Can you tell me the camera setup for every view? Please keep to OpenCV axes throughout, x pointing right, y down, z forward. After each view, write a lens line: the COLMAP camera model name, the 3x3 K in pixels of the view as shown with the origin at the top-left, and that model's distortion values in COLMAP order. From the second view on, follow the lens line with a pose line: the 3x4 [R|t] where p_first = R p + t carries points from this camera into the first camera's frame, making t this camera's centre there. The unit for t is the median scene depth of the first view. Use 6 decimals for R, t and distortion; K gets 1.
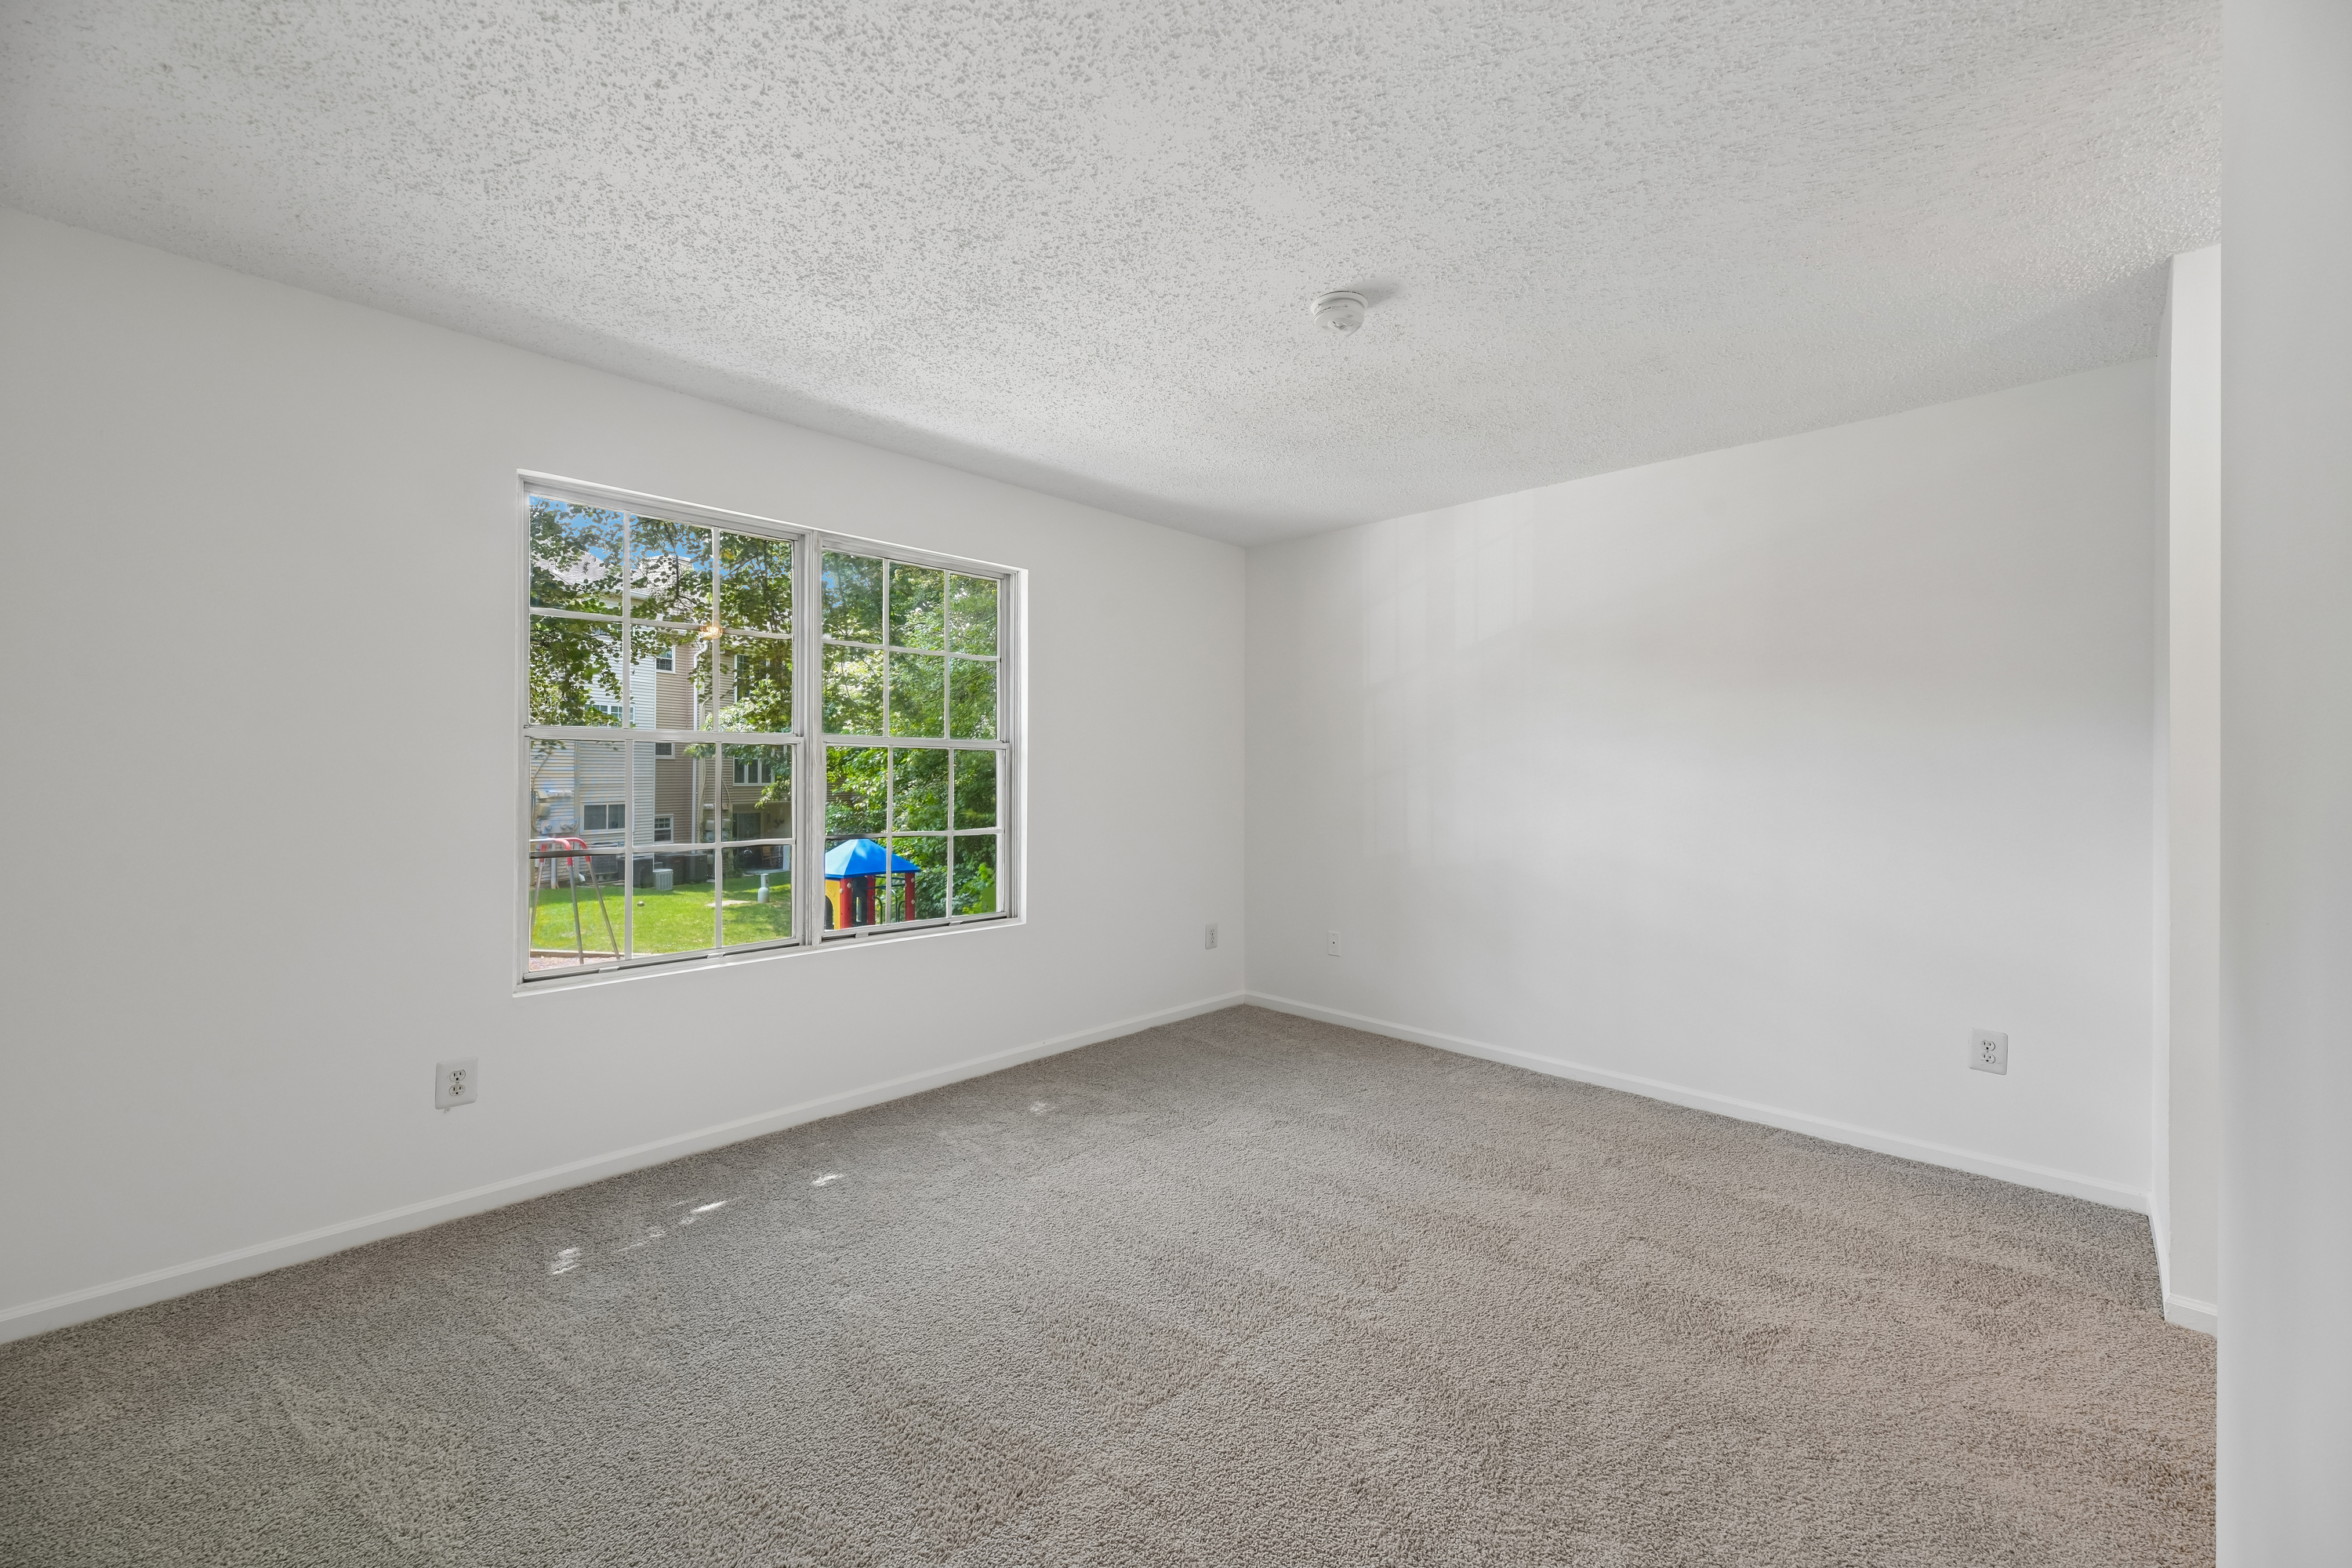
lens RADIAL K [[960.7, 0, 1176.6], [0, 960.7, 773.7], [0, 0, 1]] dist [0.005372, -0.002751]
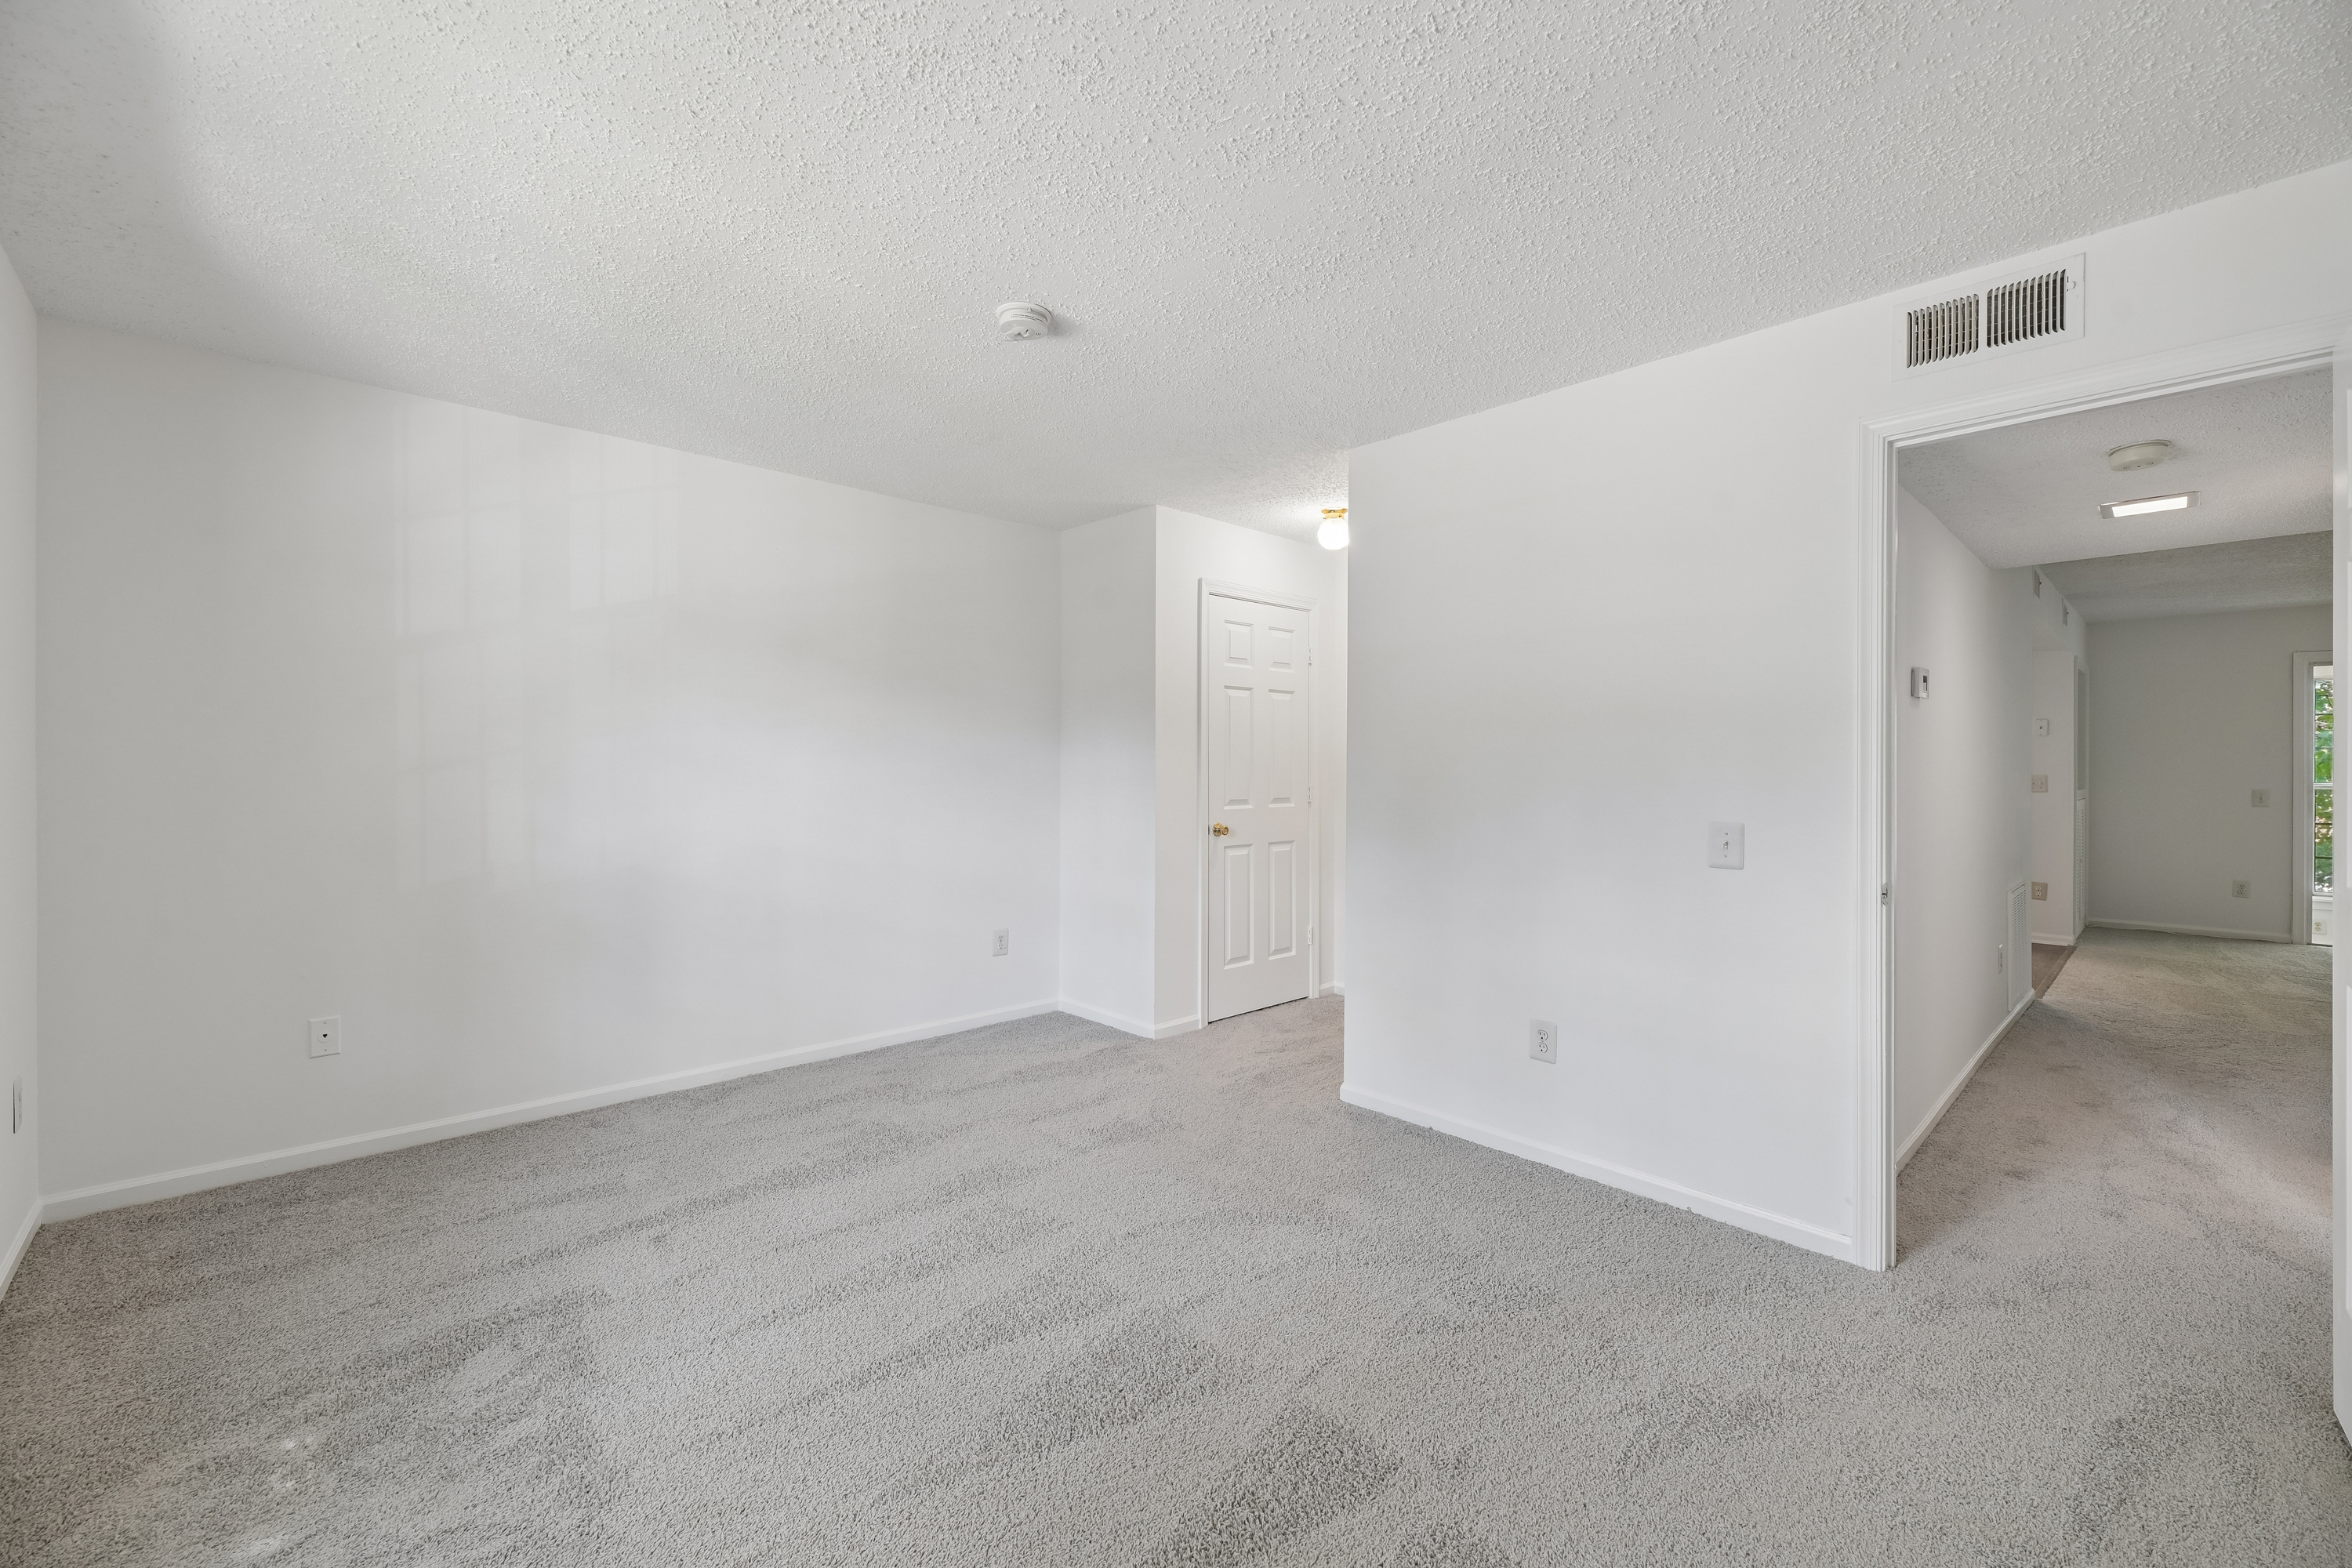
lens RADIAL K [[960.7, 0, 1190.5], [0, 960.7, 769.3], [0, 0, 1]] dist [0.005372, -0.002751]
pose [[0.023881, -0.003102, 0.999710, -0.592725], [0.004943, 0.999983, 0.002985, 0.005028], [-0.999703, 0.004871, 0.023896, 0.554012]]
